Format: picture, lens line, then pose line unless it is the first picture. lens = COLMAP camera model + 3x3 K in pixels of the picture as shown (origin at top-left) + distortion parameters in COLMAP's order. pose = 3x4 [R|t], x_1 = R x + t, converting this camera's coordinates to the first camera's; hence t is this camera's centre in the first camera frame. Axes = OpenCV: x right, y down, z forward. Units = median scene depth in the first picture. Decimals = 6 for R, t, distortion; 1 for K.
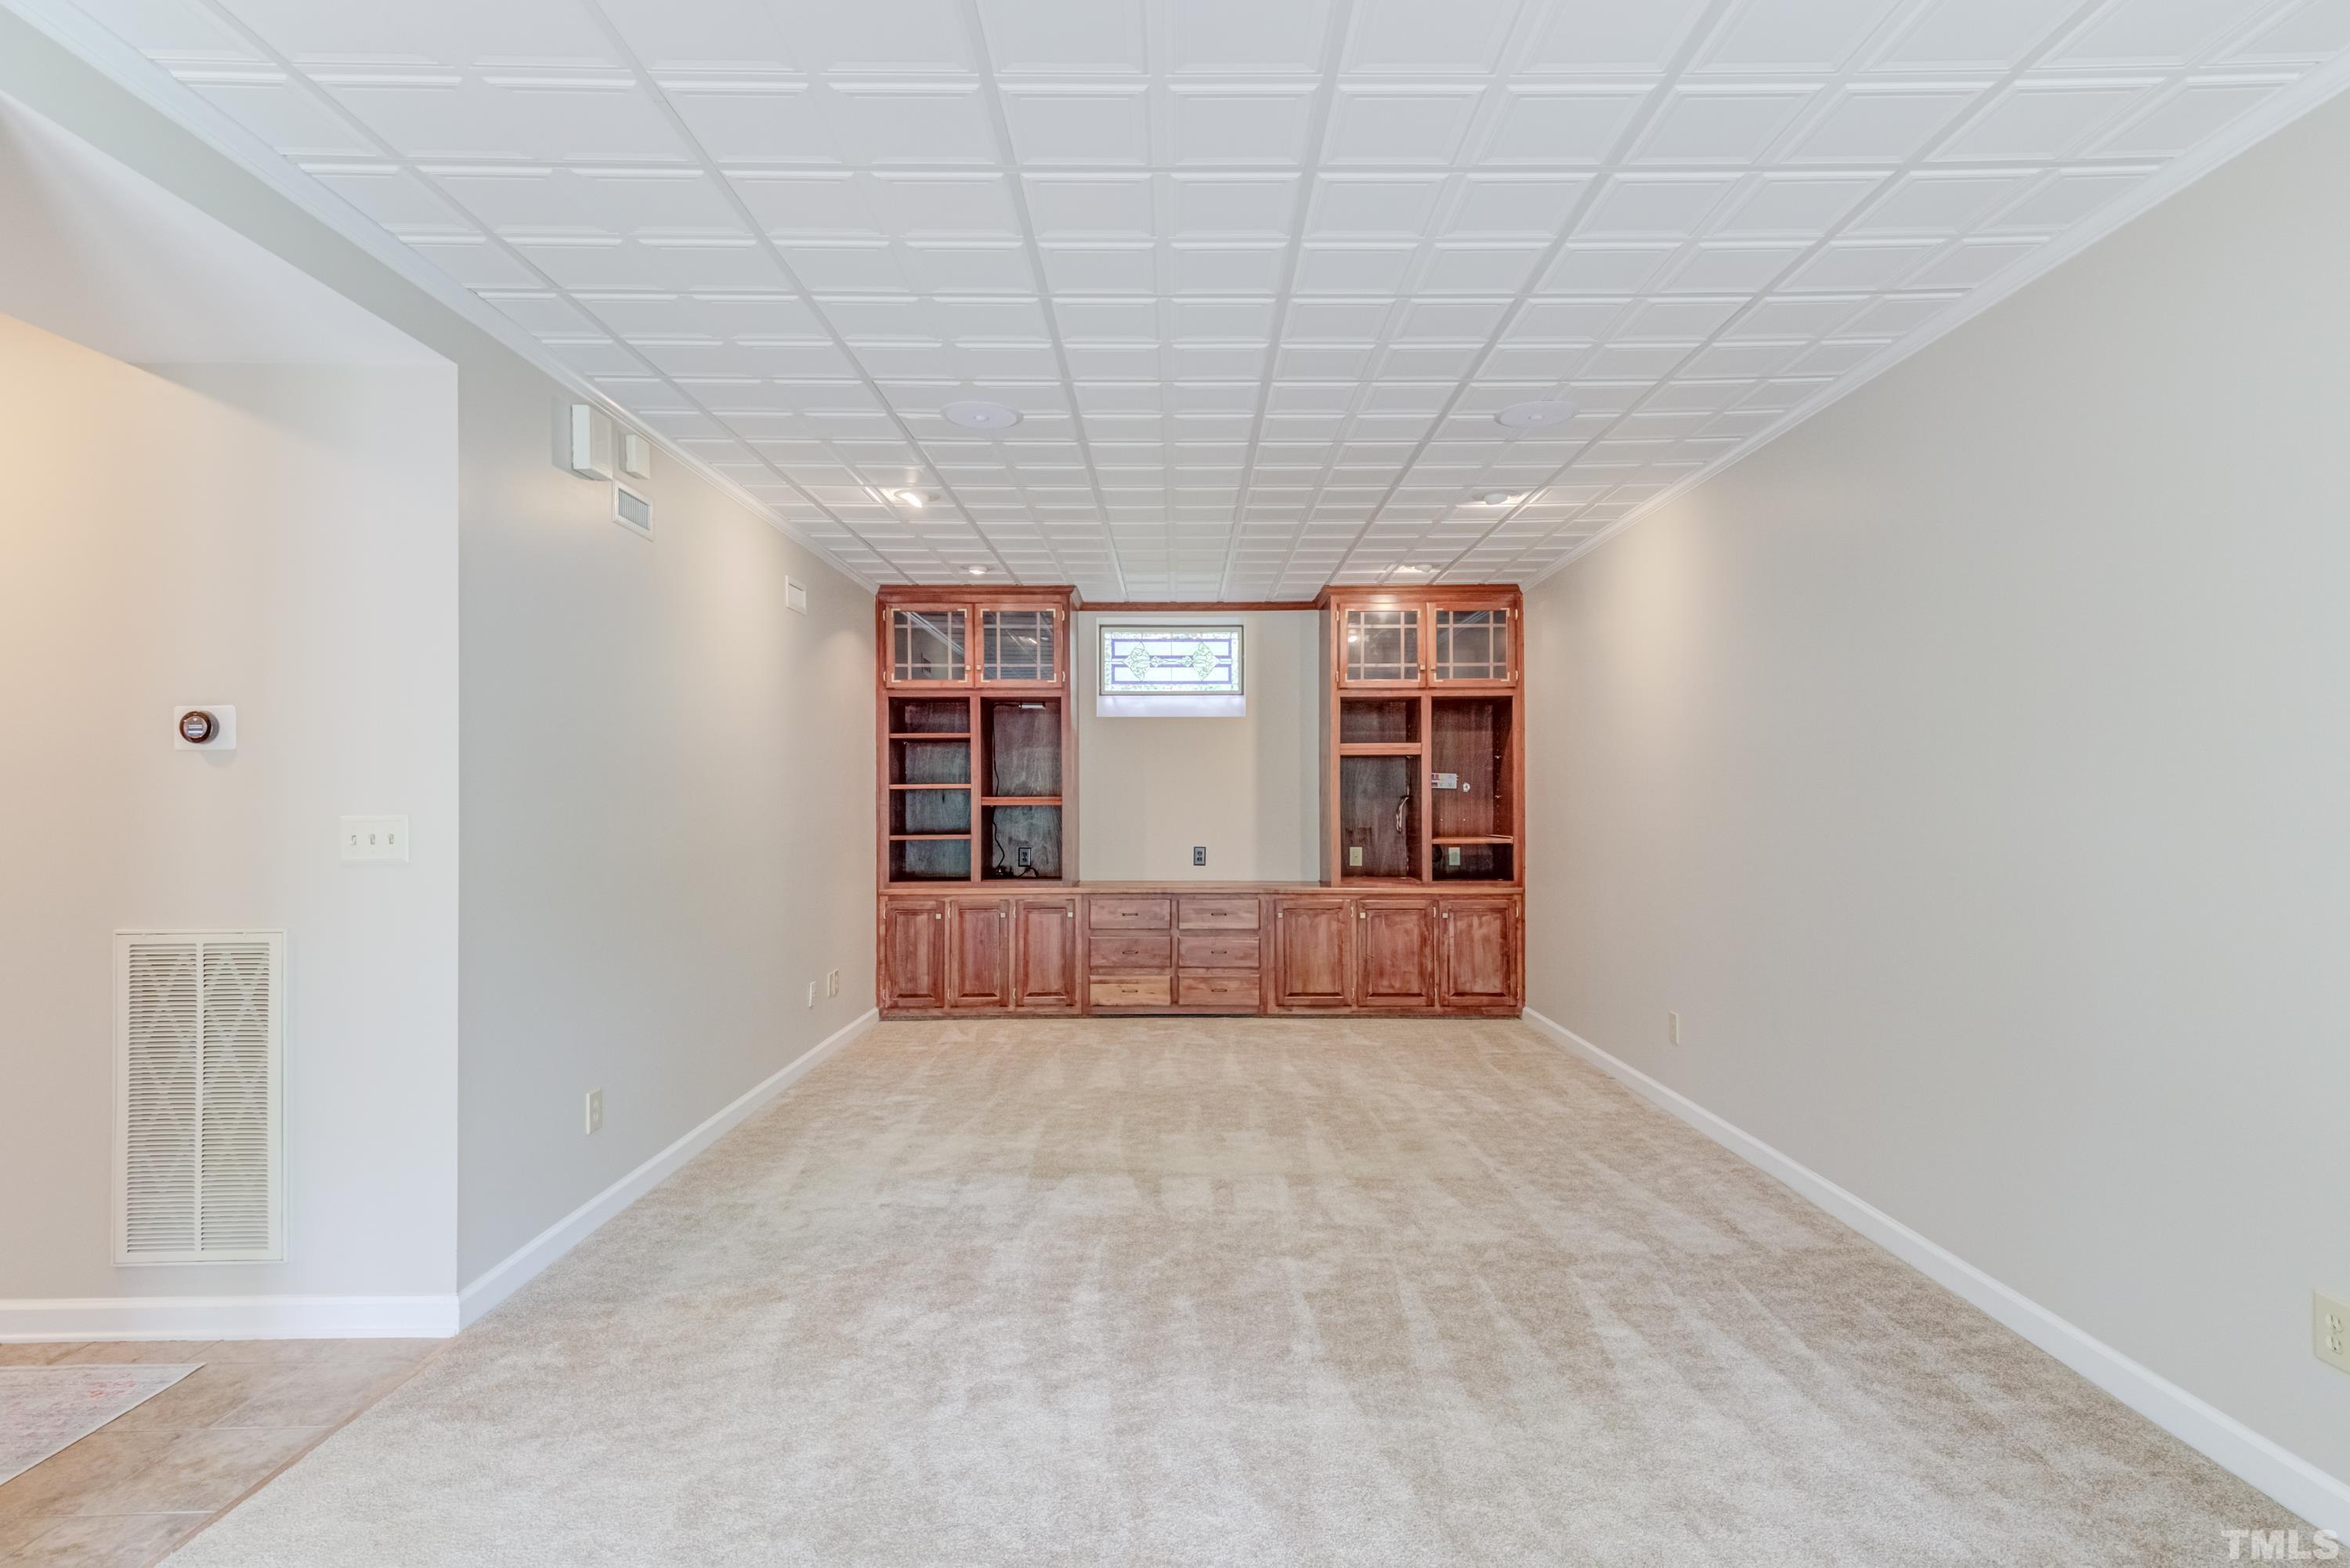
lens RADIAL K [[1236.6, 0, 1175.0], [0, 1236.6, 784.0], [0, 0, 1]] dist [0.039168, -0.016688]
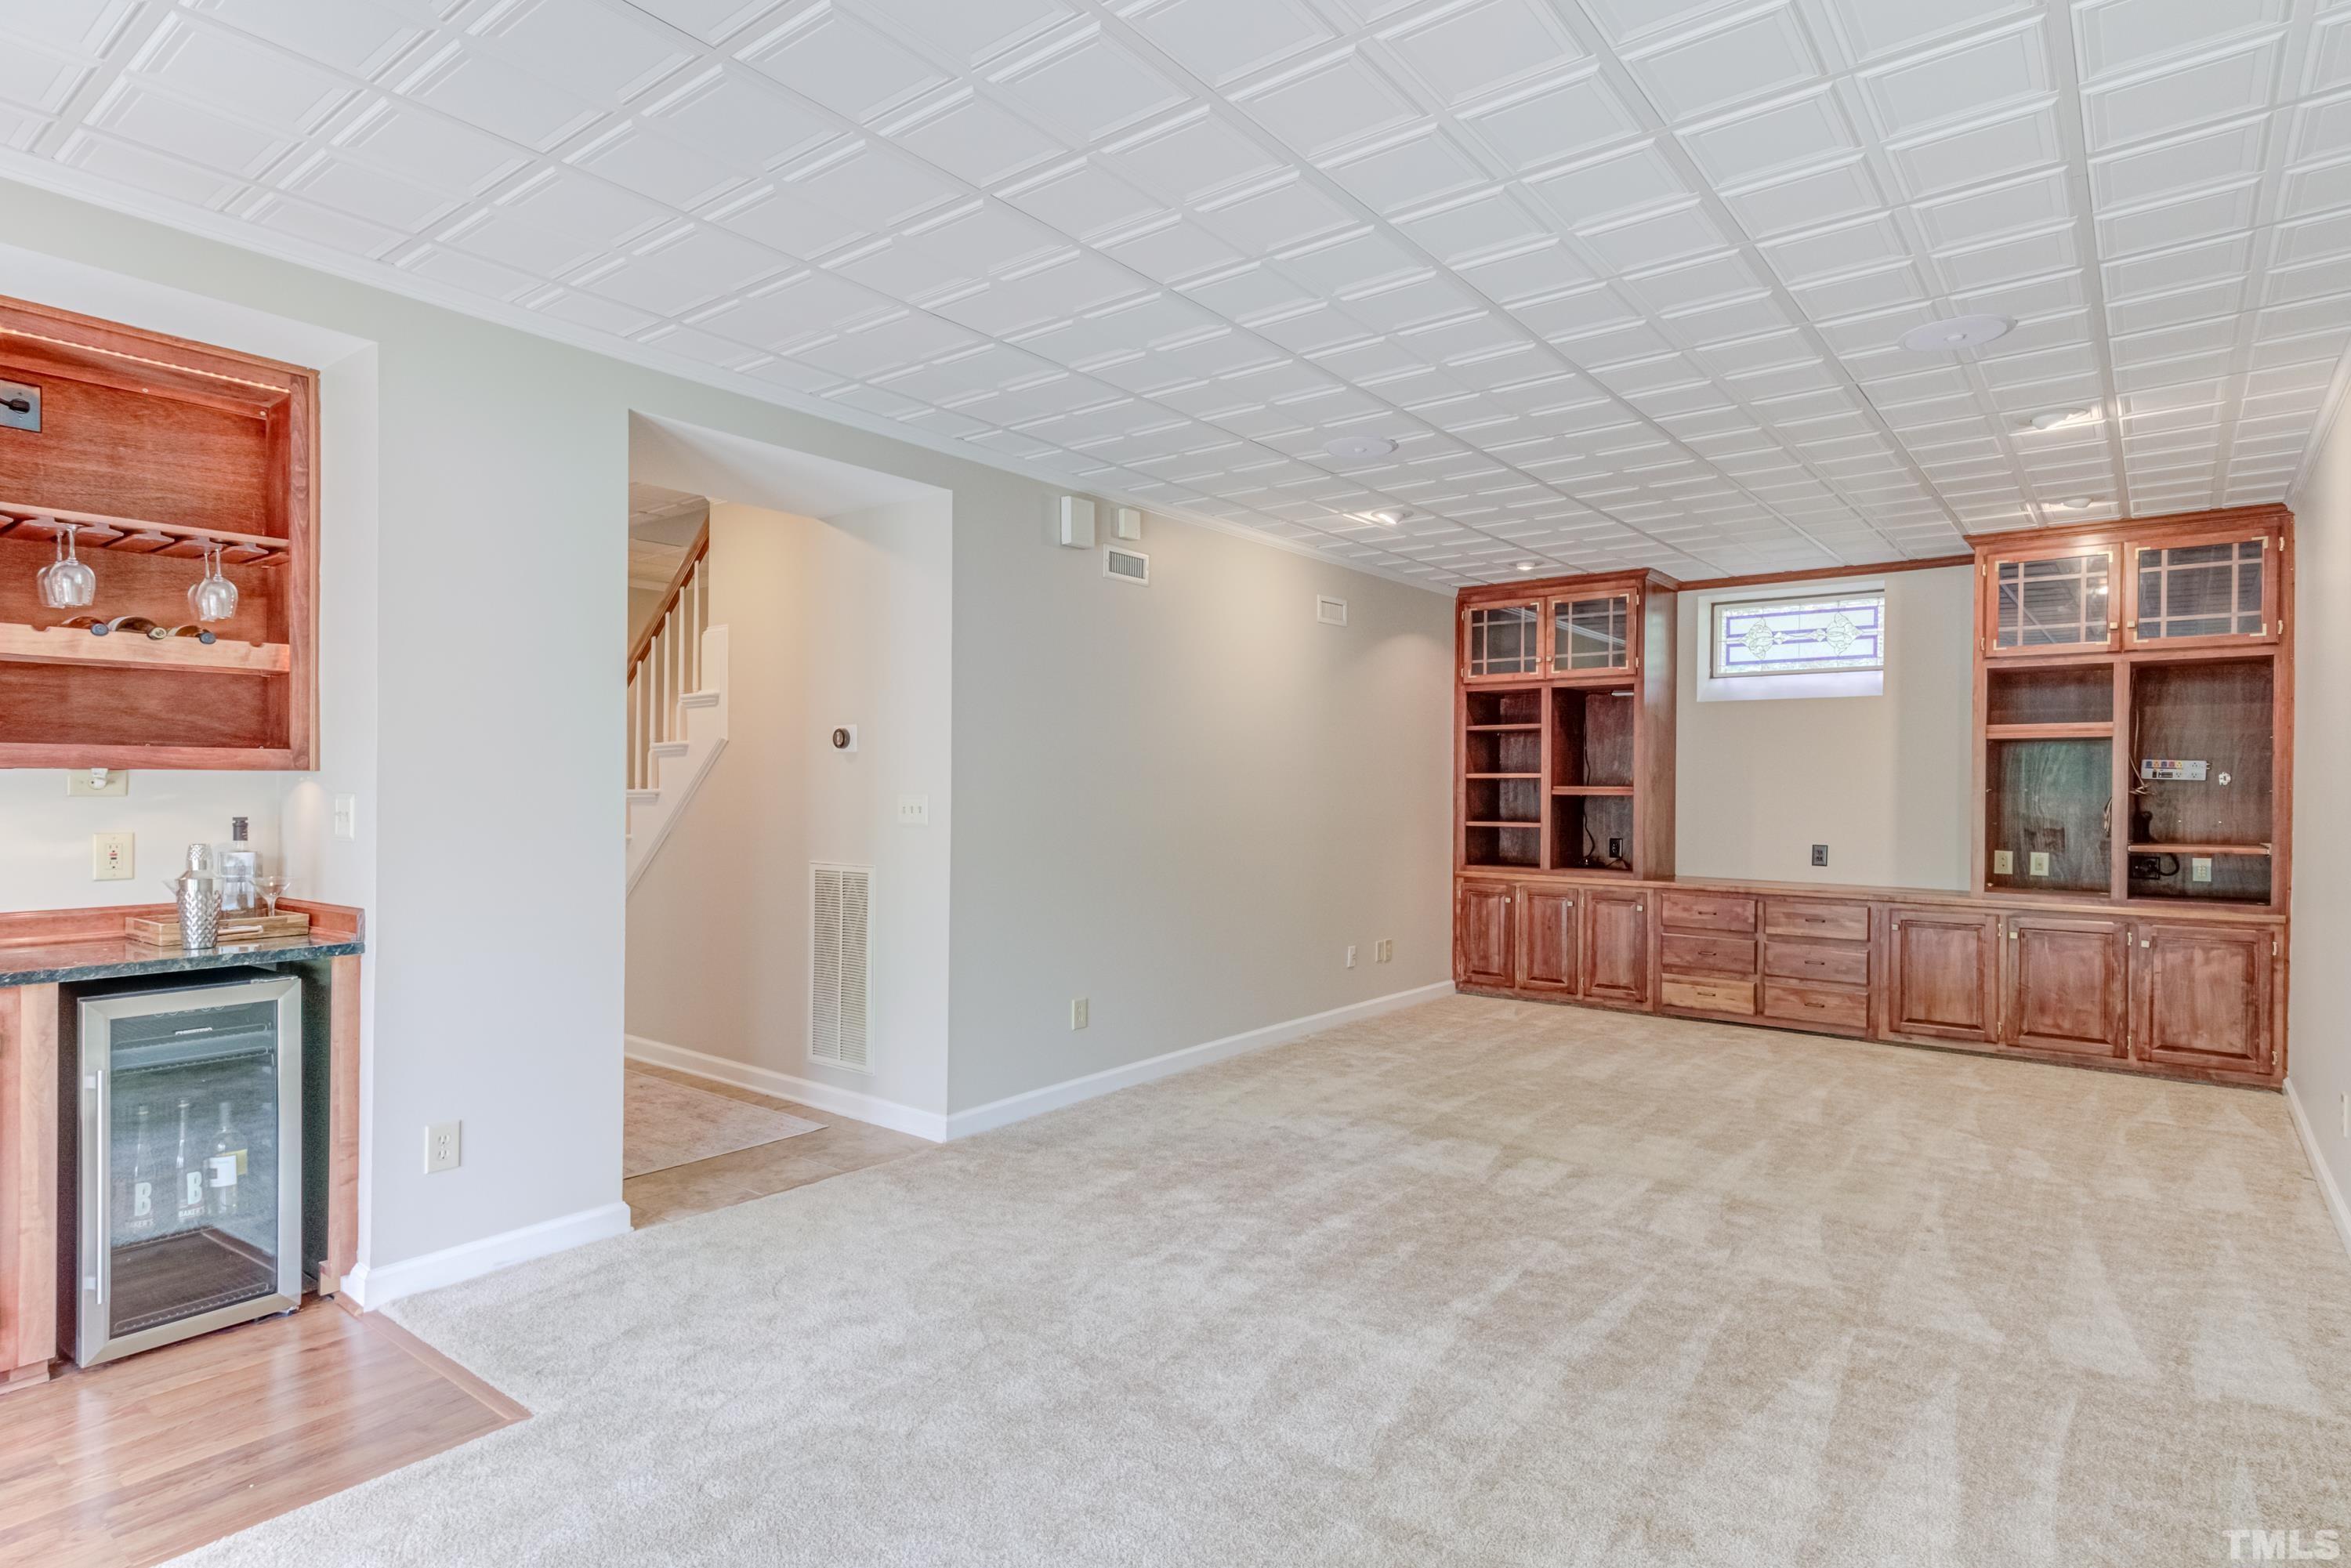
lens RADIAL K [[1237.2, 0, 1175.5], [0, 1237.2, 784.0], [0, 0, 1]] dist [0.039168, -0.016688]
pose [[0.781895, 0.007390, -0.623366, 0.259093], [-0.001119, 0.999945, 0.010451, -0.001694], [0.623409, -0.007475, 0.781860, 0.008062]]
